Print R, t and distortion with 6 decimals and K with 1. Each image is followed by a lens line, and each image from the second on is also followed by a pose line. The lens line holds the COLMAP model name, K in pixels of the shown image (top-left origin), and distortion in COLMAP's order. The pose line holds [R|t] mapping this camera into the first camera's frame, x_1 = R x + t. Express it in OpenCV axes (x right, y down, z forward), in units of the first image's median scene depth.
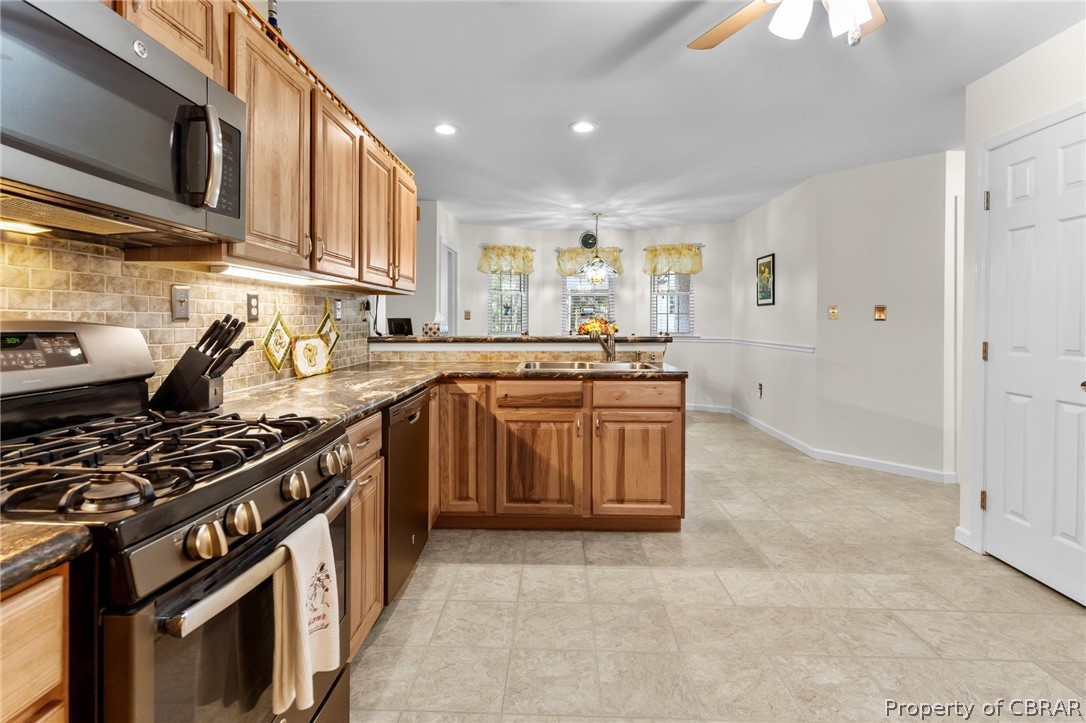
lens RADIAL K [[496.8, 0, 530.2], [0, 496.8, 323.6], [0, 0, 1]] dist [-0.000643, -0.000104]
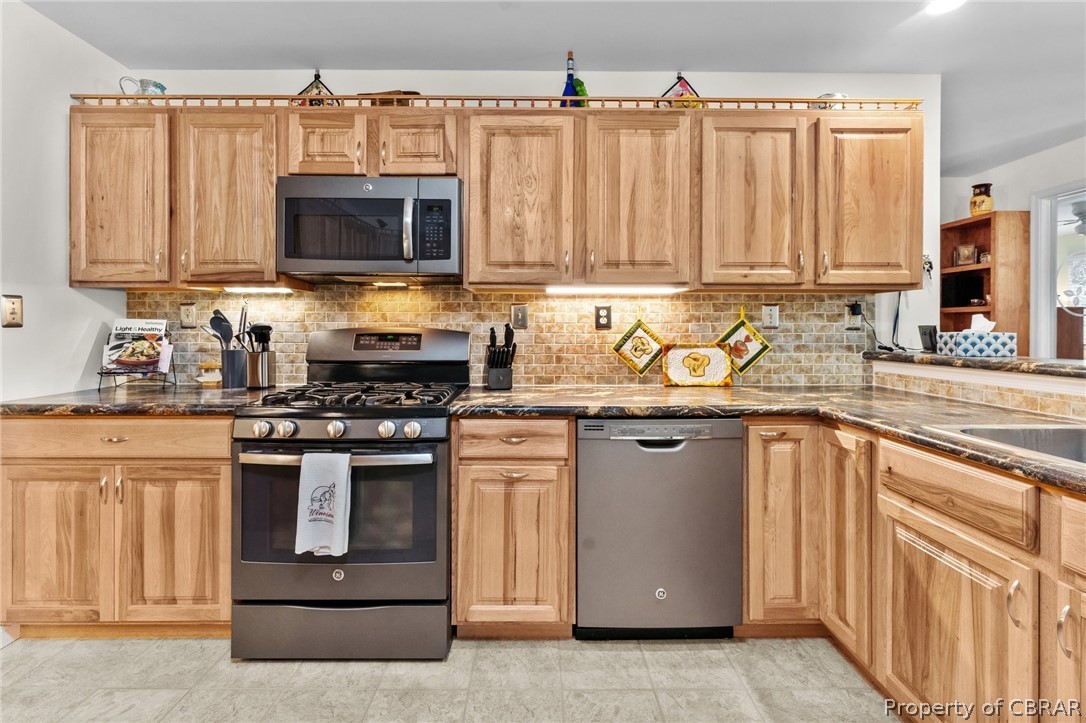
lens RADIAL K [[496.8, 0, 549.1], [0, 496.8, 324.8], [0, 0, 1]] dist [-0.000643, -0.000104]
pose [[0.073332, -0.007368, -0.997280, 0.542262], [-0.008551, 0.999931, -0.008017, -0.003552], [0.997271, 0.009115, 0.073264, 0.704439]]
